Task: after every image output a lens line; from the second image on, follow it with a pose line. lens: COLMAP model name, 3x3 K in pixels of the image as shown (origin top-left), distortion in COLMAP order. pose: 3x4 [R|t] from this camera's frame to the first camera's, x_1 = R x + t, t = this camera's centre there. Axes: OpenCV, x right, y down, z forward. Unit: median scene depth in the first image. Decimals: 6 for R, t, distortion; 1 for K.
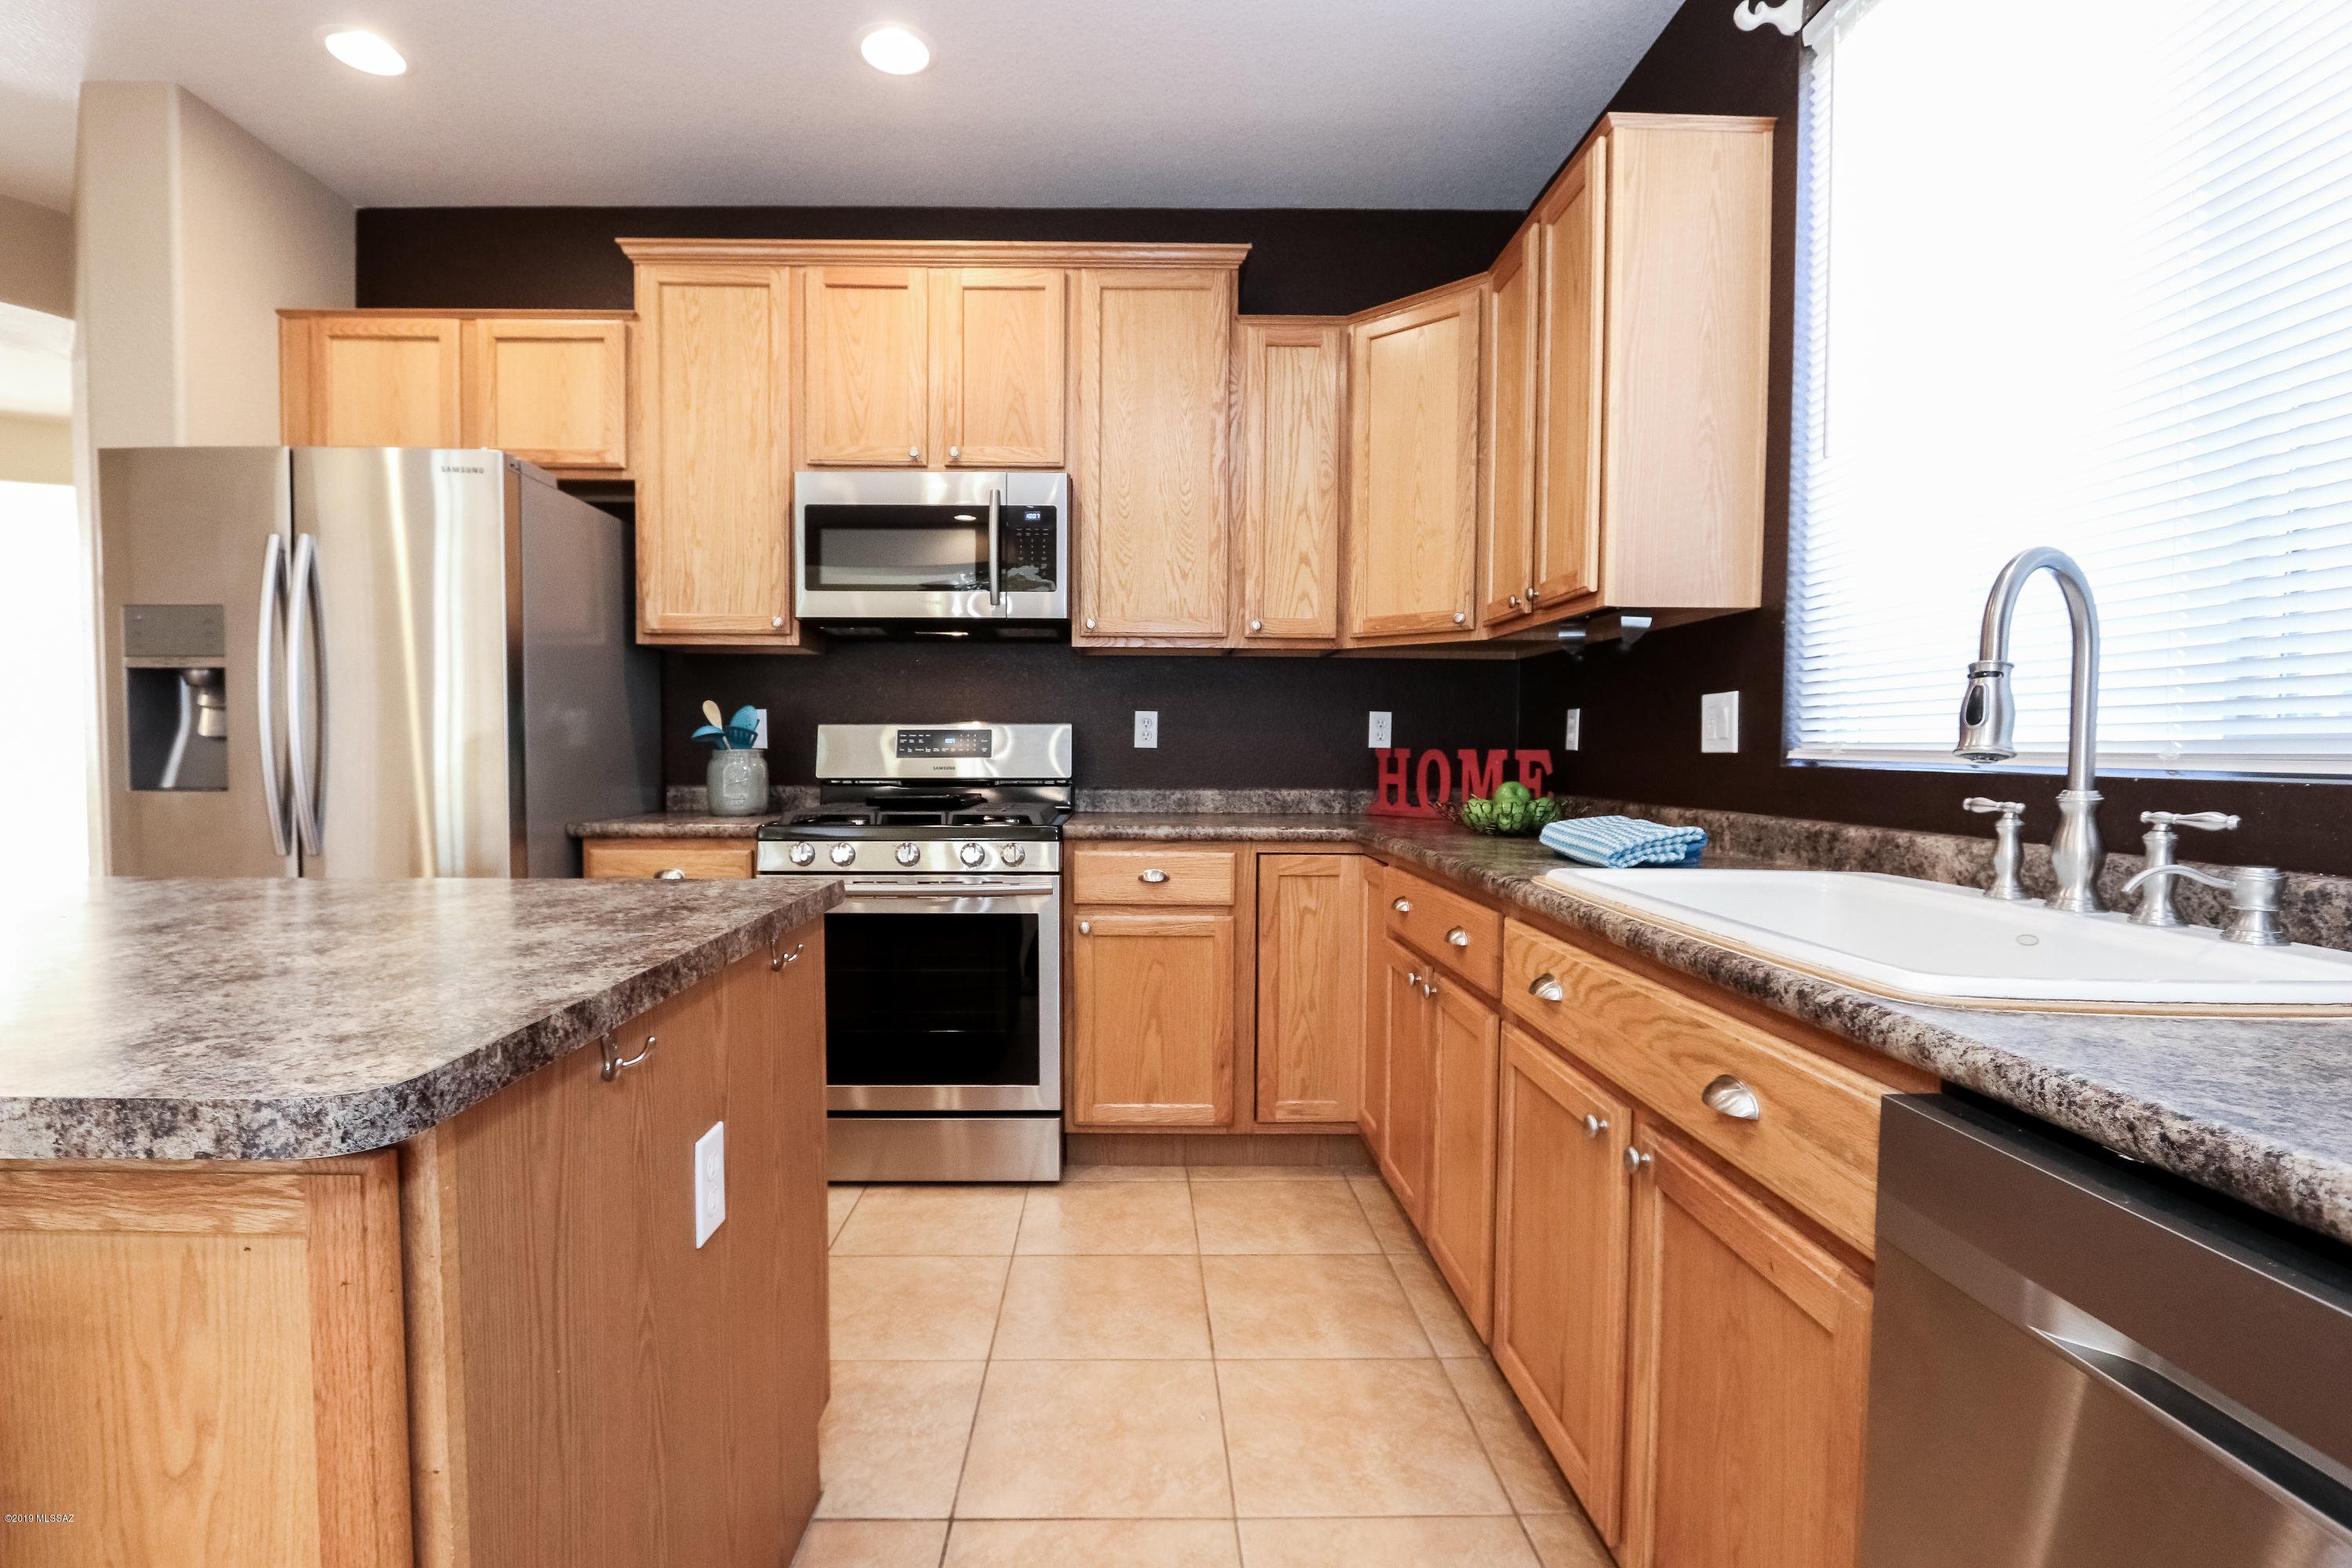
lens RADIAL K [[1037.3, 0, 1096.2], [0, 1037.3, 795.3], [0, 0, 1]] dist [-0.030034, 0.008786]
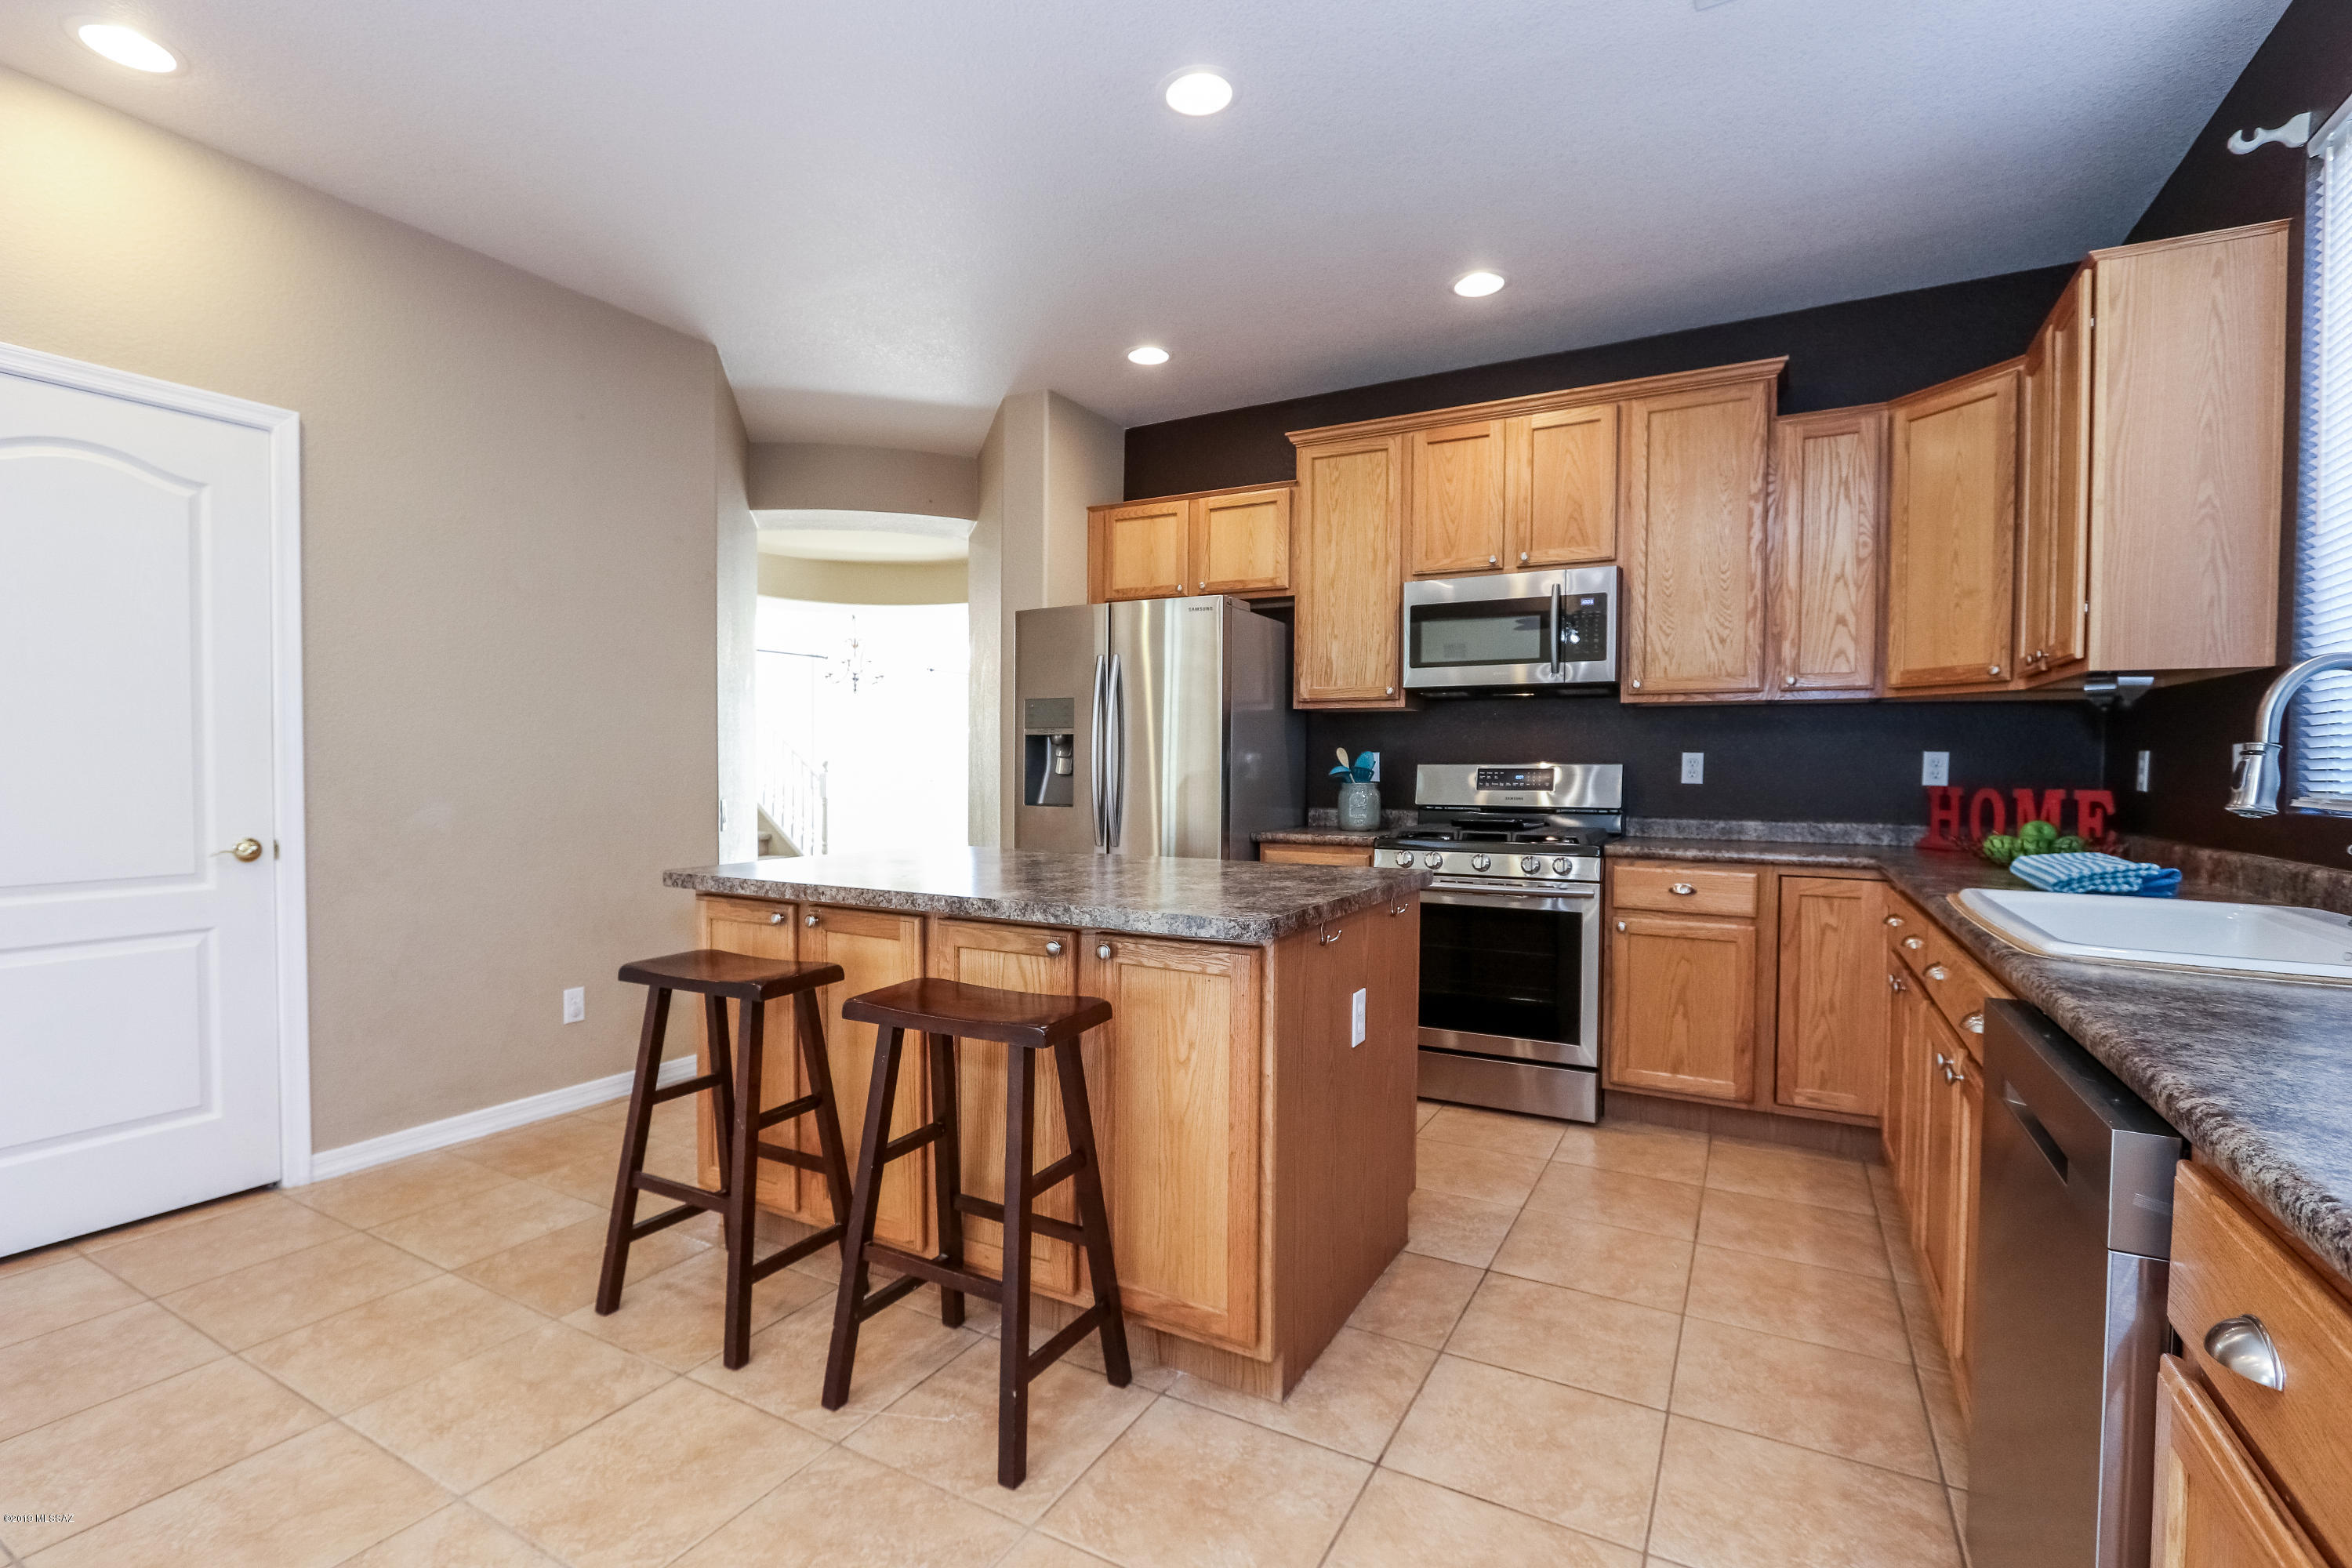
lens RADIAL K [[1038.8, 0, 1193.1], [0, 1038.8, 791.7], [0, 0, 1]] dist [-0.016887, 0.000771]
pose [[0.890393, 0.013719, -0.454986, 0.093651], [-0.024098, 0.999565, -0.017020, -0.003564], [0.454555, 0.026119, 0.890336, -0.361646]]
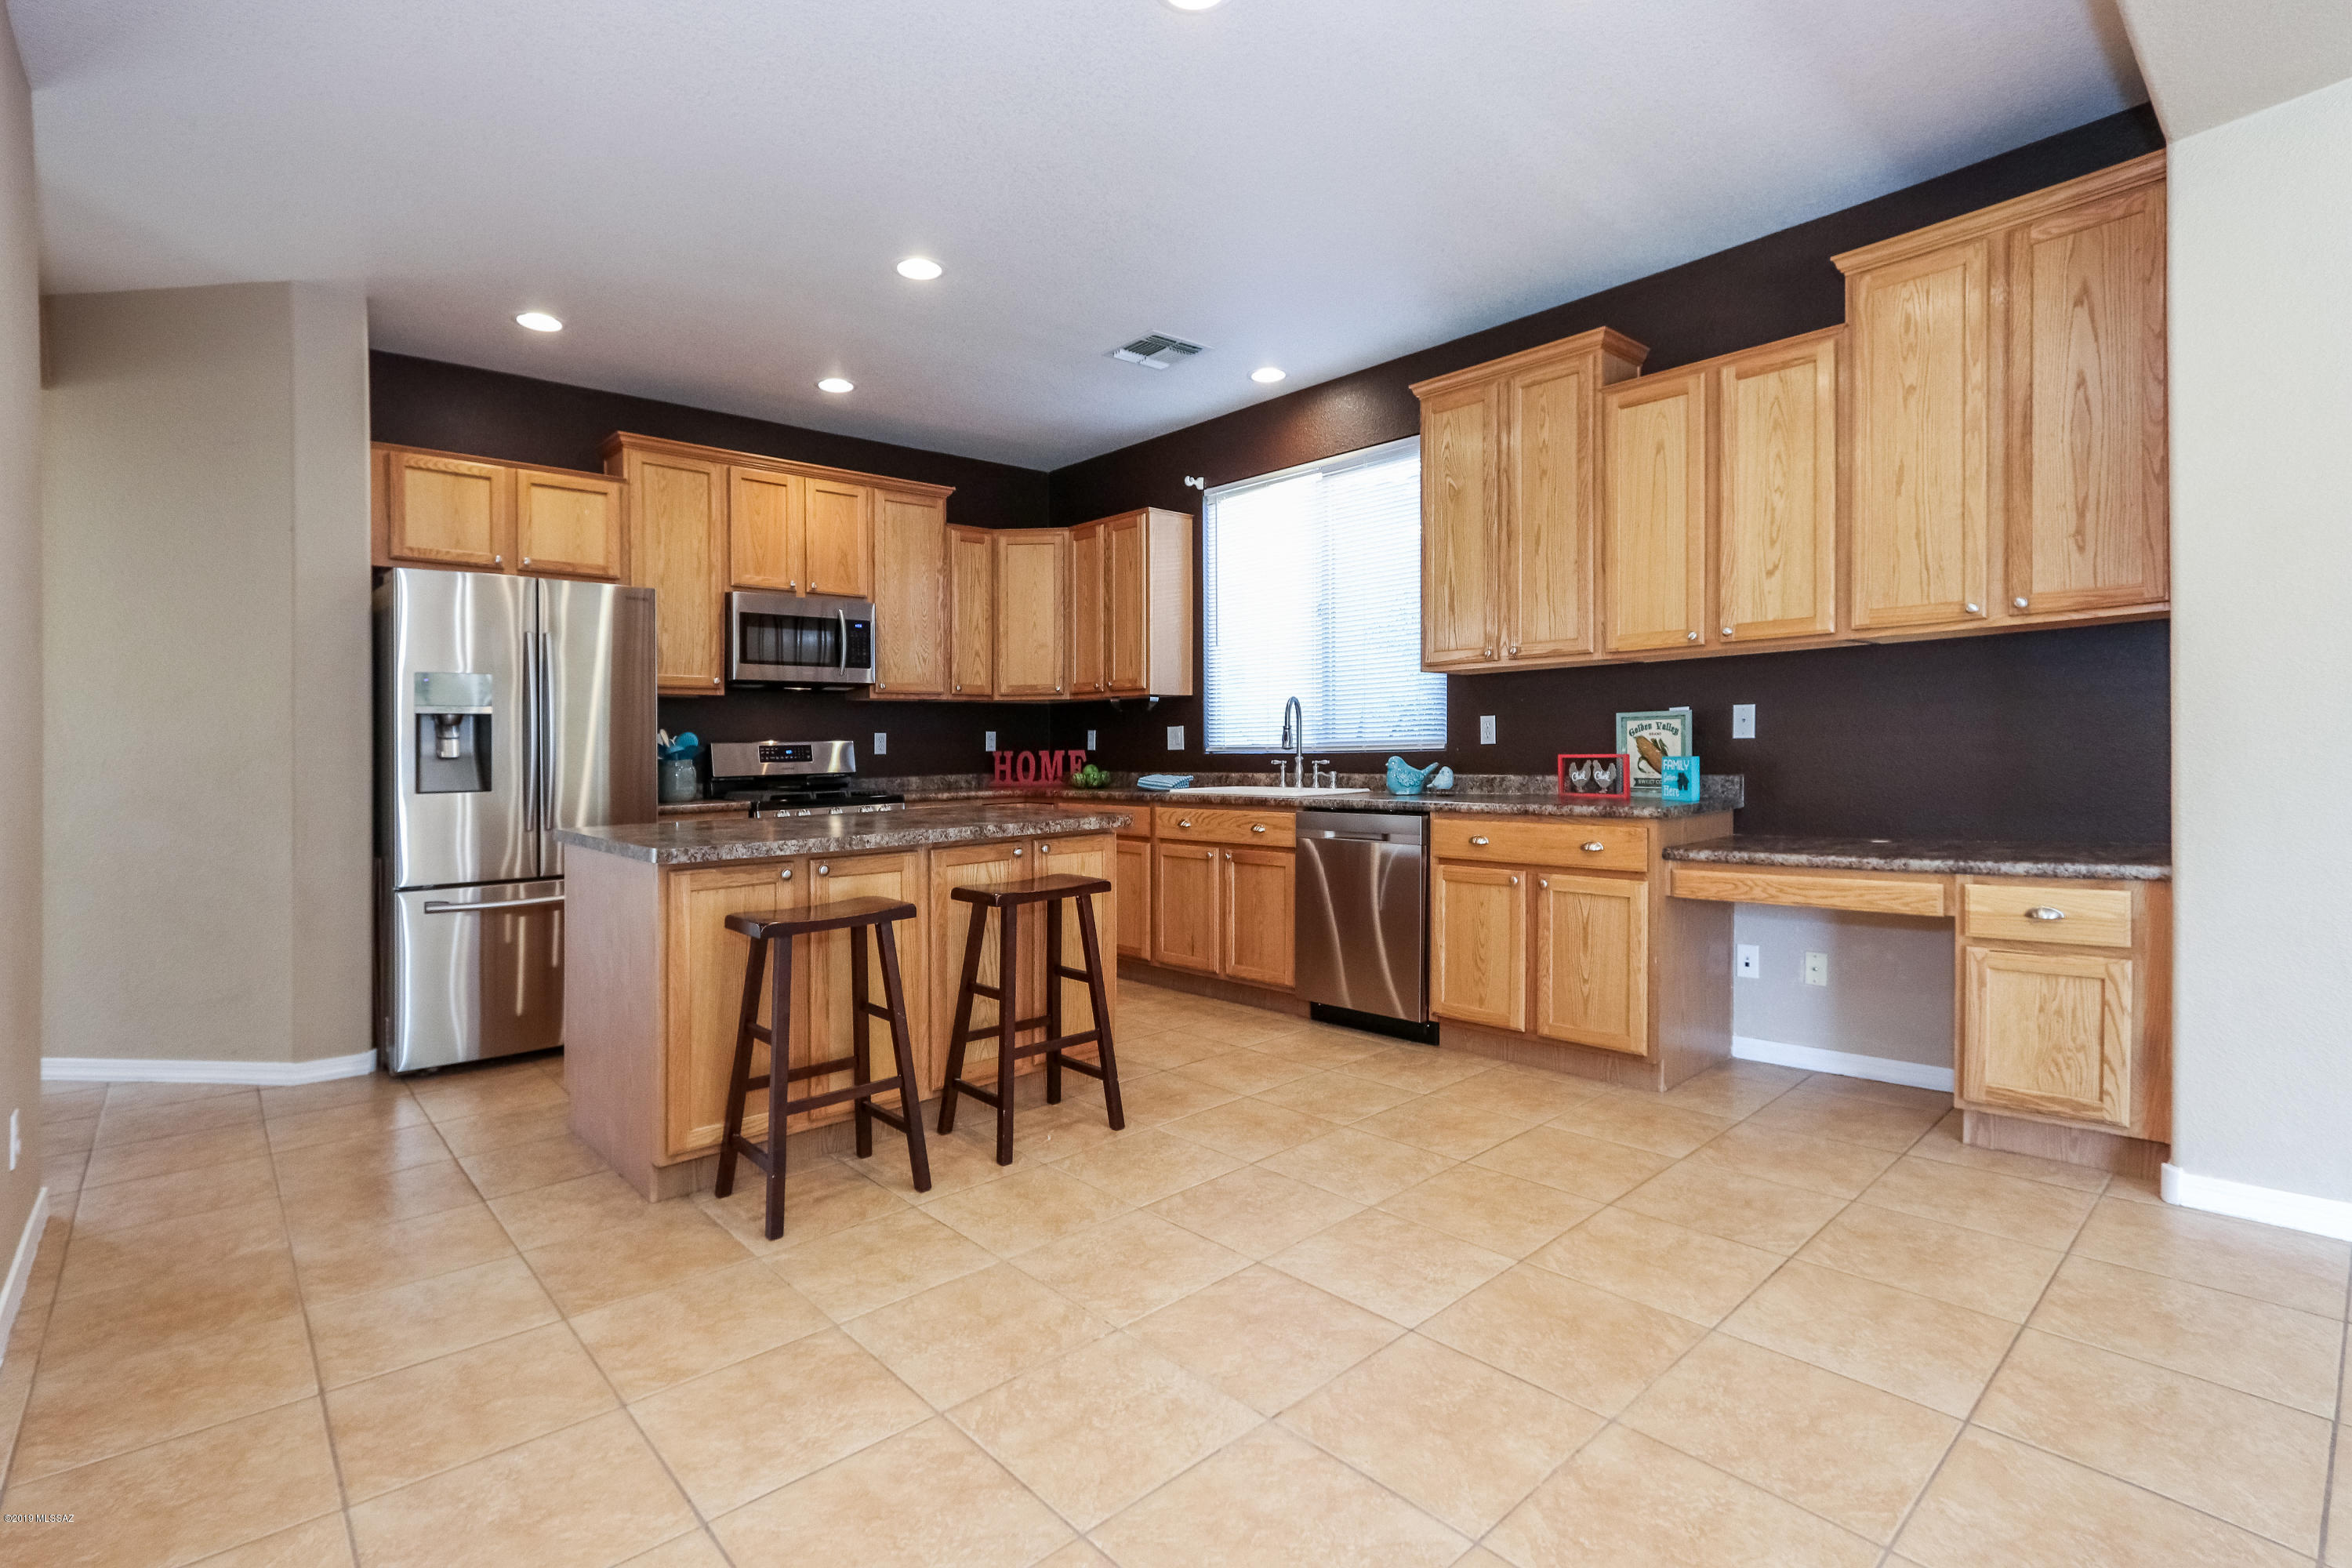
lens RADIAL K [[1072.7, 0, 1176.0], [0, 1072.7, 784.0], [0, 0, 1]] dist [-0.016824, 0.001236]
pose [[0.719859, -0.040007, 0.692967, -1.000449], [0.050023, 0.998732, 0.005695, 0.022613], [-0.692316, 0.030565, 0.720947, -0.737354]]
